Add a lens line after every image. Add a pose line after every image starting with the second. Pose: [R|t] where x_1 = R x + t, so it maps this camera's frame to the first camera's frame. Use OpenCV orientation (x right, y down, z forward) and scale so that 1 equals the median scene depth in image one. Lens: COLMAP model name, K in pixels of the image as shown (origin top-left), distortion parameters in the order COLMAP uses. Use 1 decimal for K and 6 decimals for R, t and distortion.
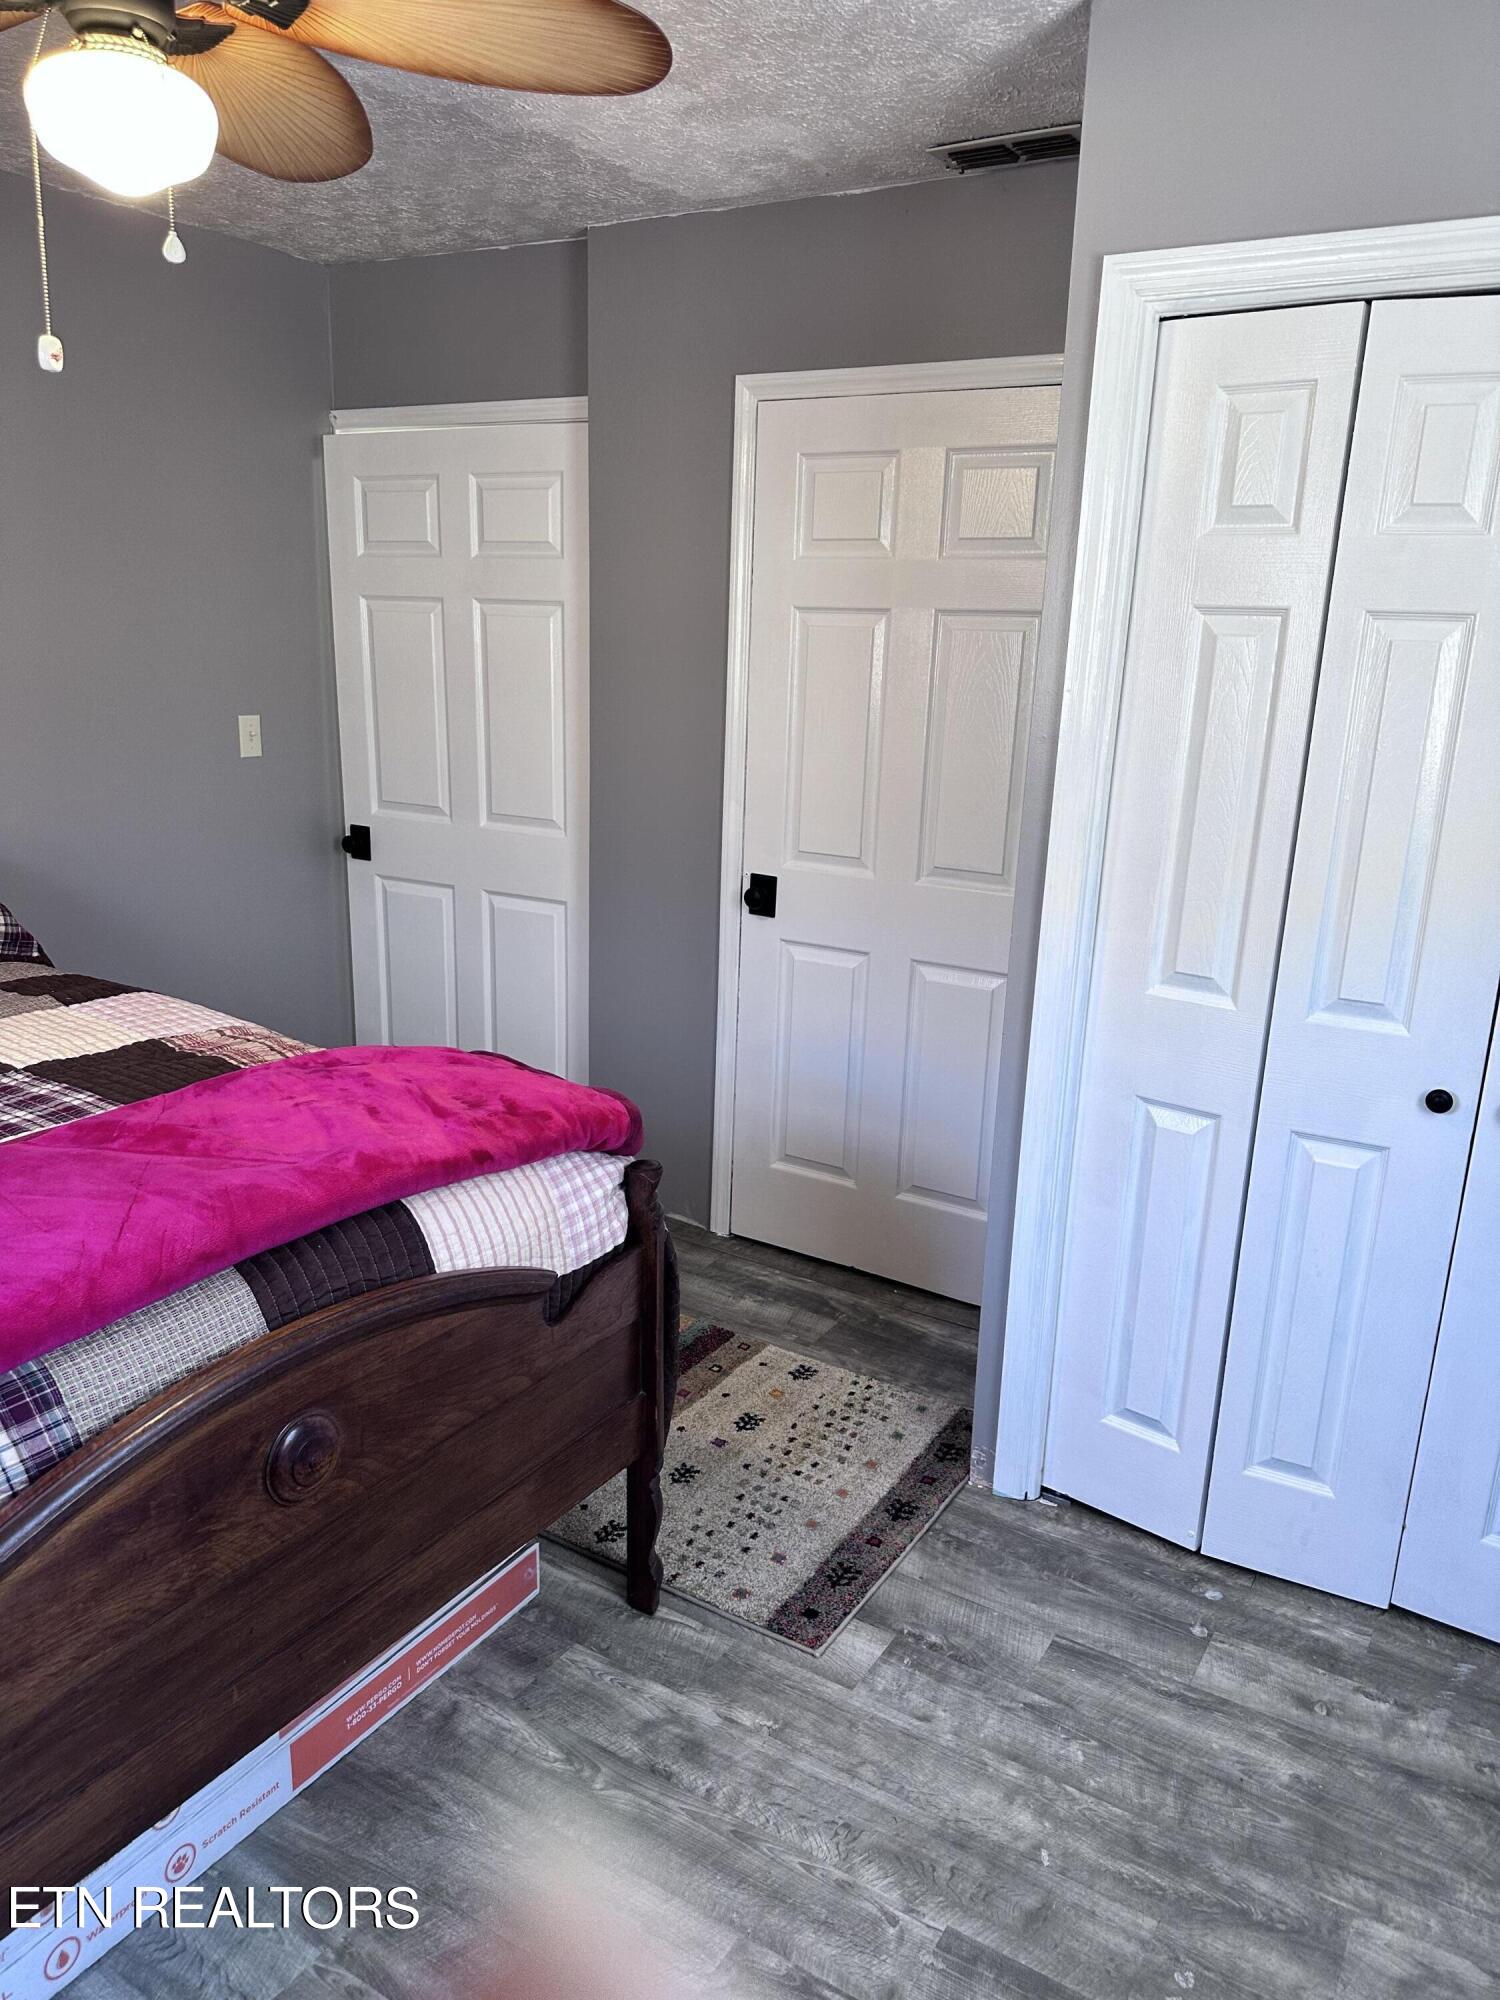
lens RADIAL K [[1418.7, 0, 752.5], [0, 1418.7, 1004.8], [0, 0, 1]] dist [0.084551, -0.088210]
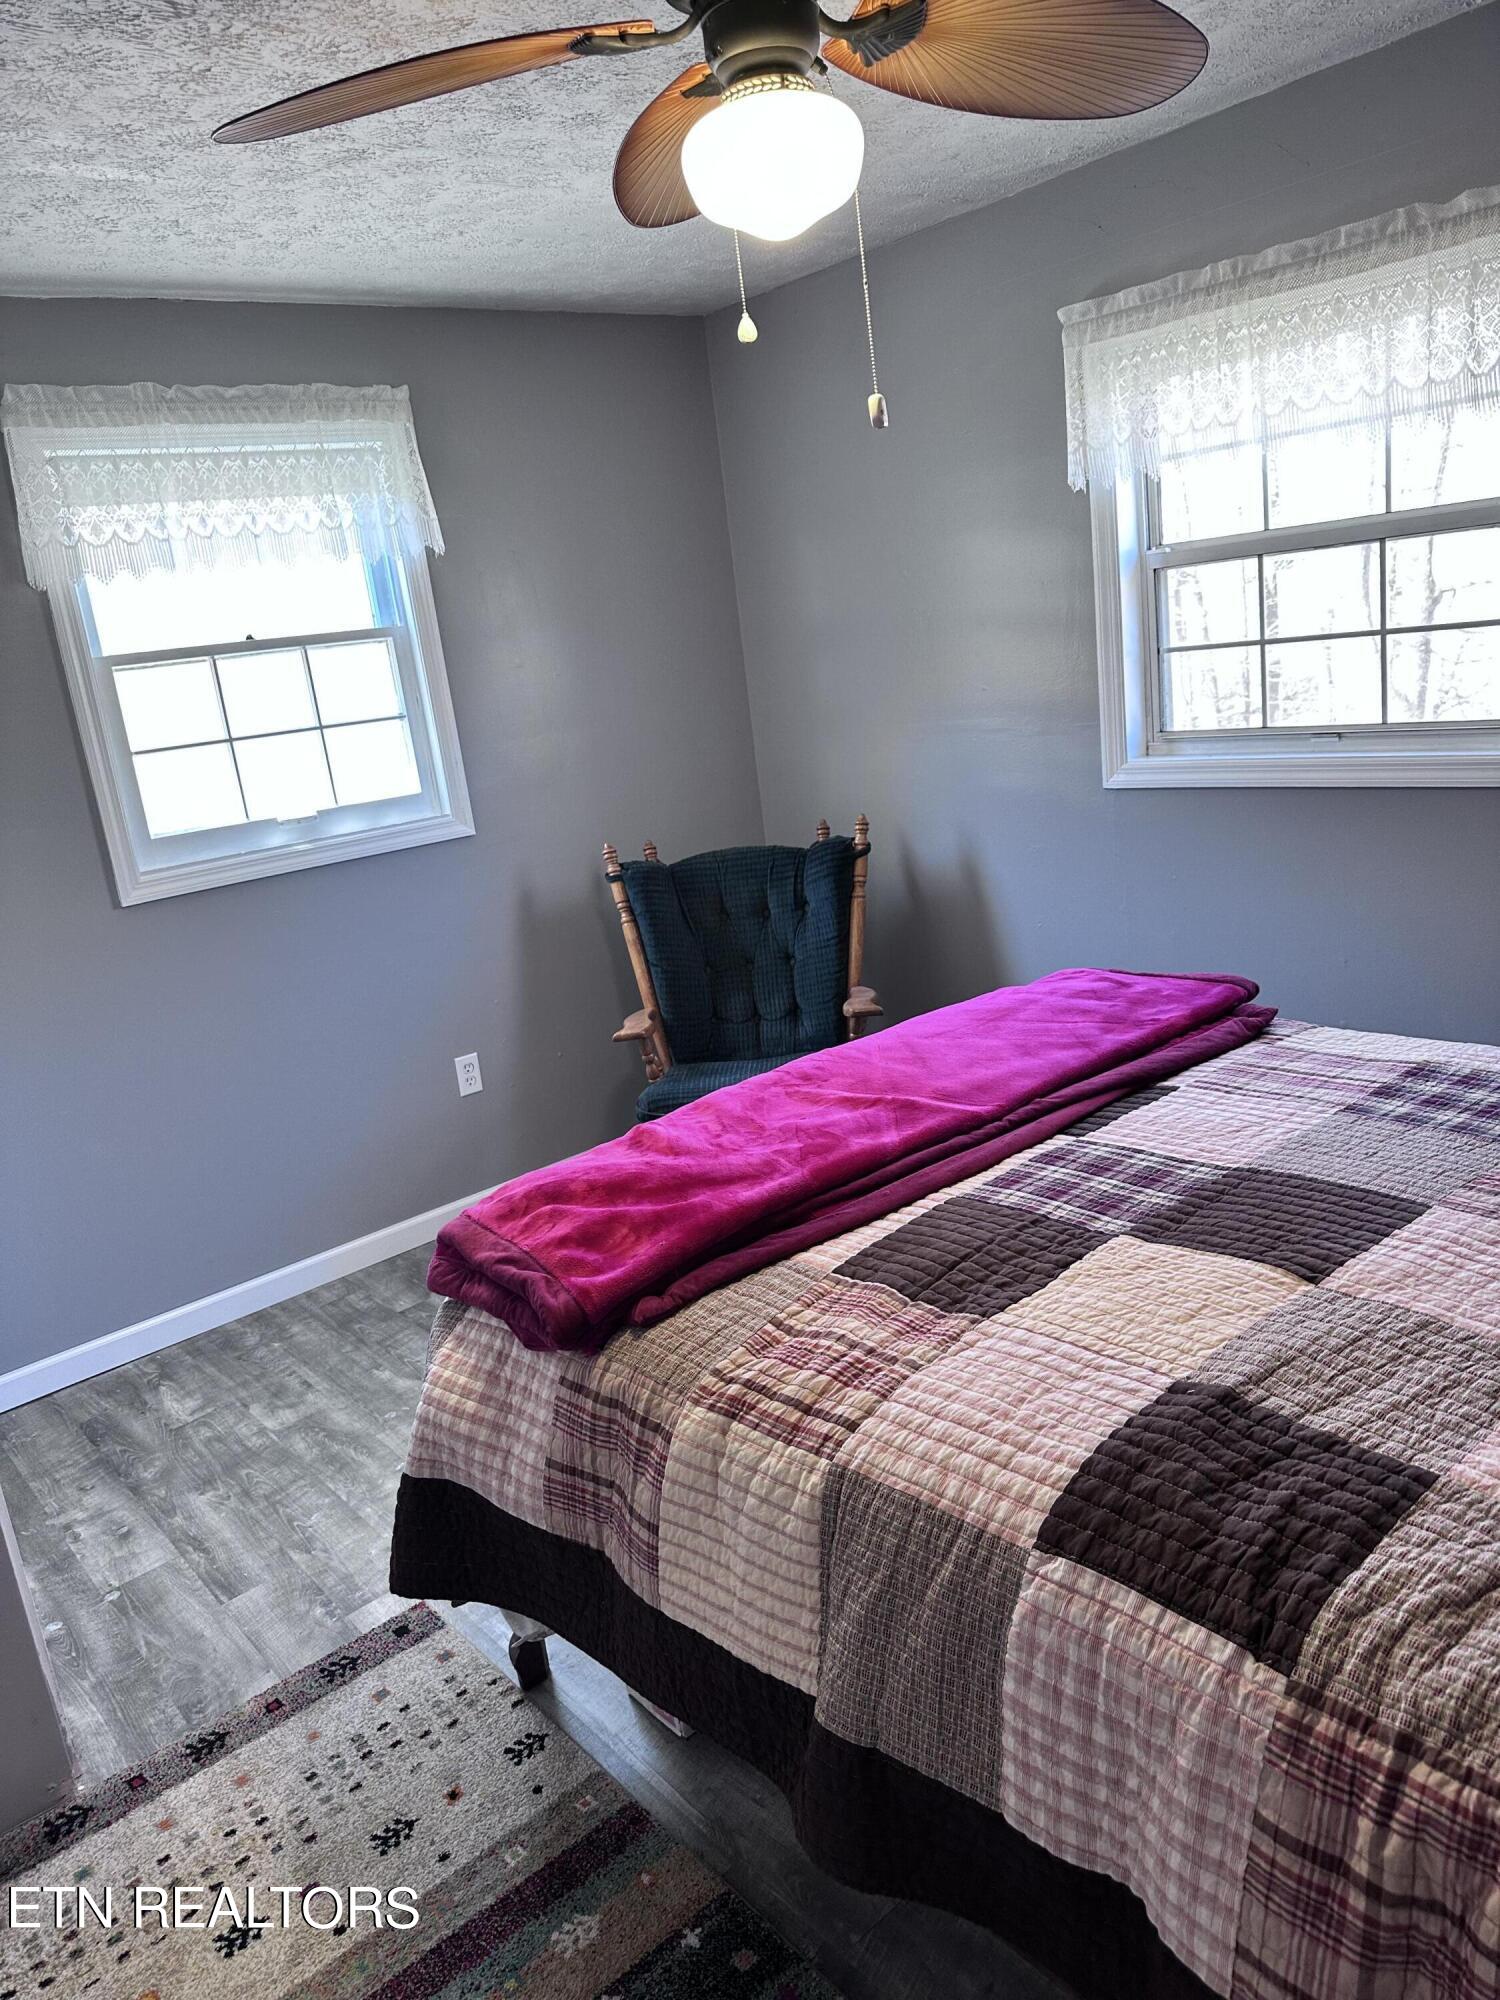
lens RADIAL K [[1418.7, 0, 751.1], [0, 1418.7, 1001.5], [0, 0, 1]] dist [0.084551, -0.088210]
pose [[-0.943712, 0.002882, 0.330754, -0.577235], [0.176871, 0.849389, 0.497248, -0.471338], [-0.279506, 0.527760, -0.802088, 1.594087]]
